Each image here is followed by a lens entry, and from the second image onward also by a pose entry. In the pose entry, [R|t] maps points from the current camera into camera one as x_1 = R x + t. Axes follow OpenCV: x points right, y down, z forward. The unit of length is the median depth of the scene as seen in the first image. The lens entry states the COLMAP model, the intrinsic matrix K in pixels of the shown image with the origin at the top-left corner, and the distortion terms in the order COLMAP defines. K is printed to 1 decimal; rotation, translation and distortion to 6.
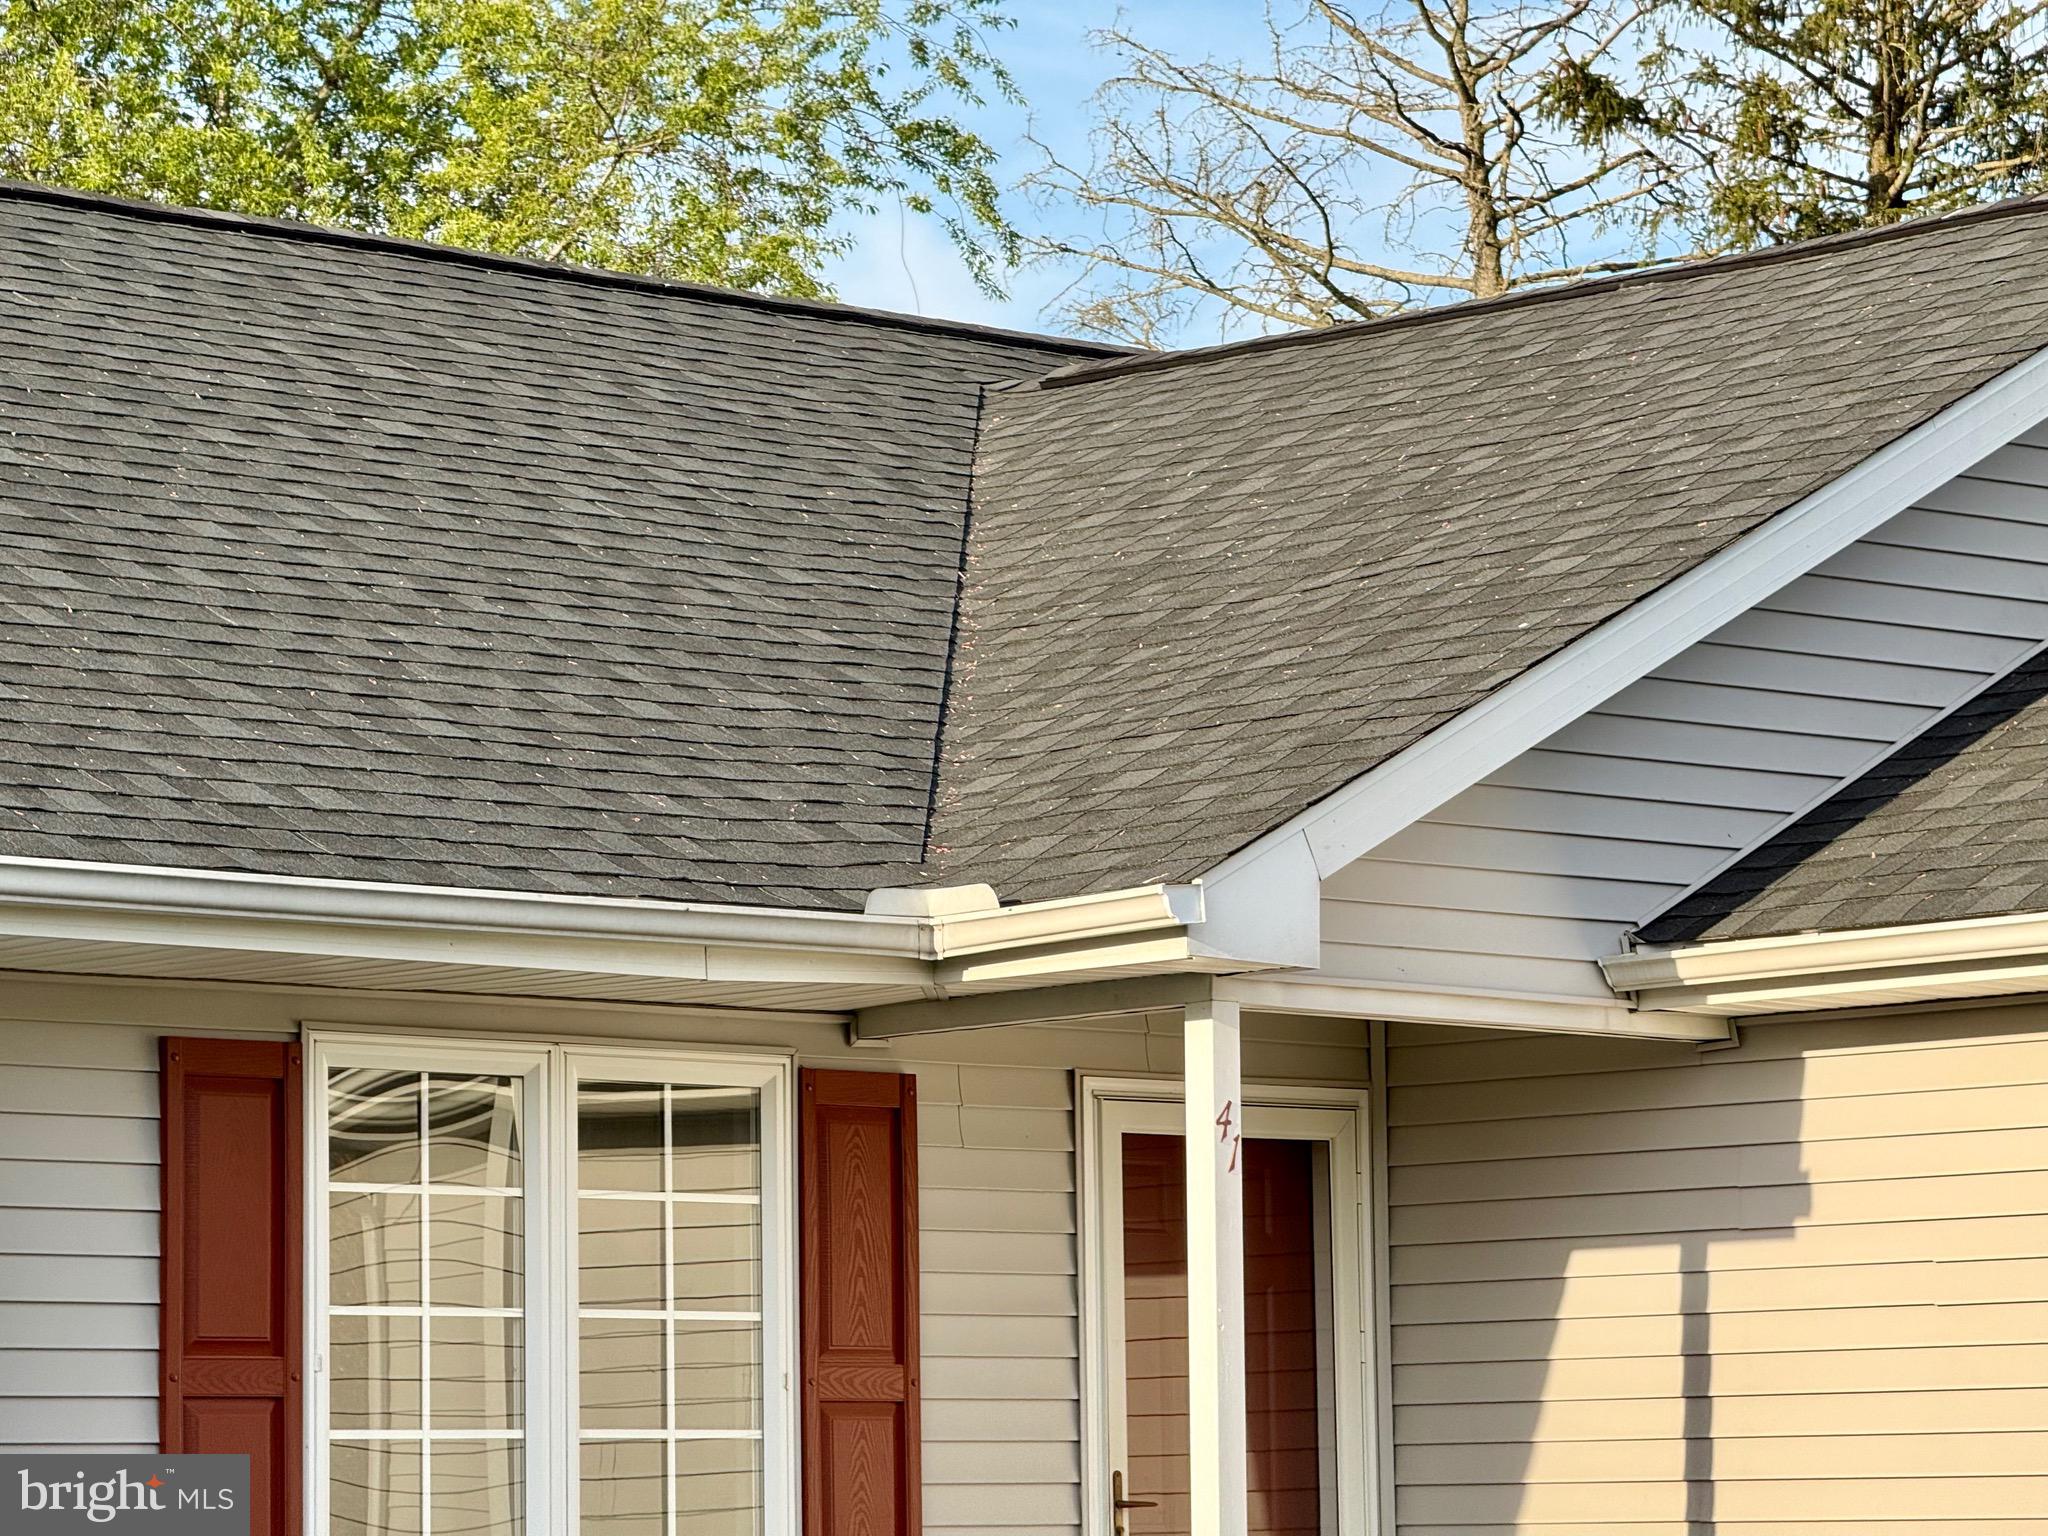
lens RADIAL K [[7118.0, 0, 1033.5], [0, 7118.0, 766.4], [0, 0, 1]] dist [0.248261, 0.000000]
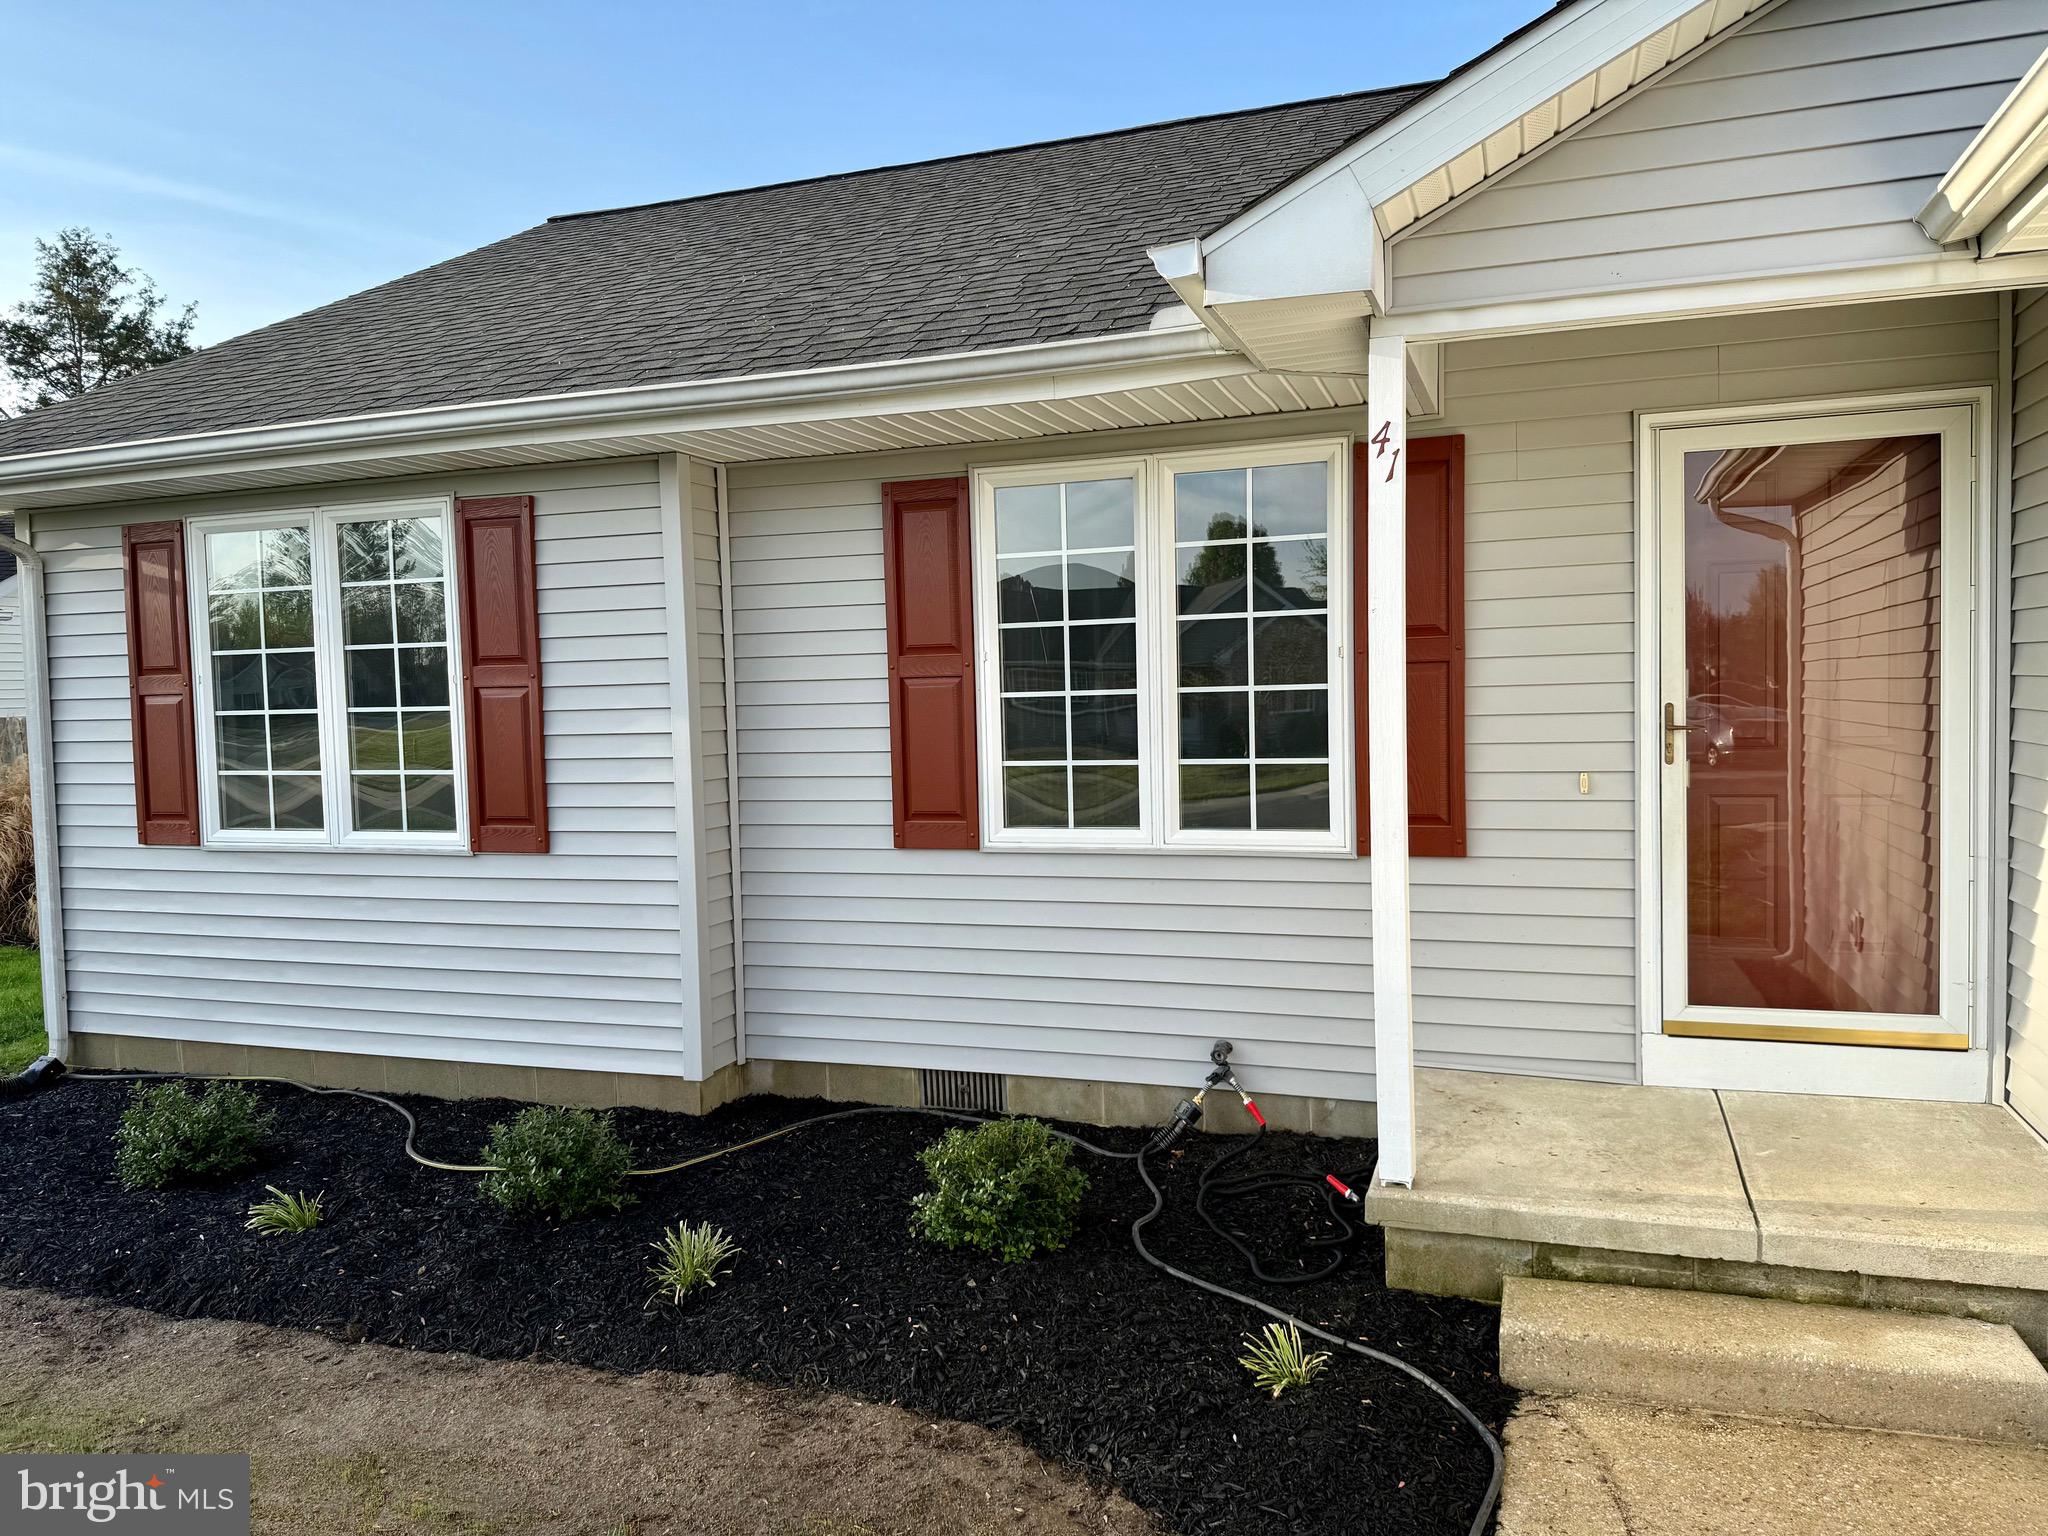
lens RADIAL K [[1430.6, 0, 1033.1], [0, 1430.6, 767.7], [0, 0, 1]] dist [0.046322, -0.064099]
pose [[0.448678, 0.052915, -0.892126, 0.210026], [0.119039, 0.985812, 0.118340, 0.065556], [0.885730, -0.159295, 0.436013, 0.792642]]
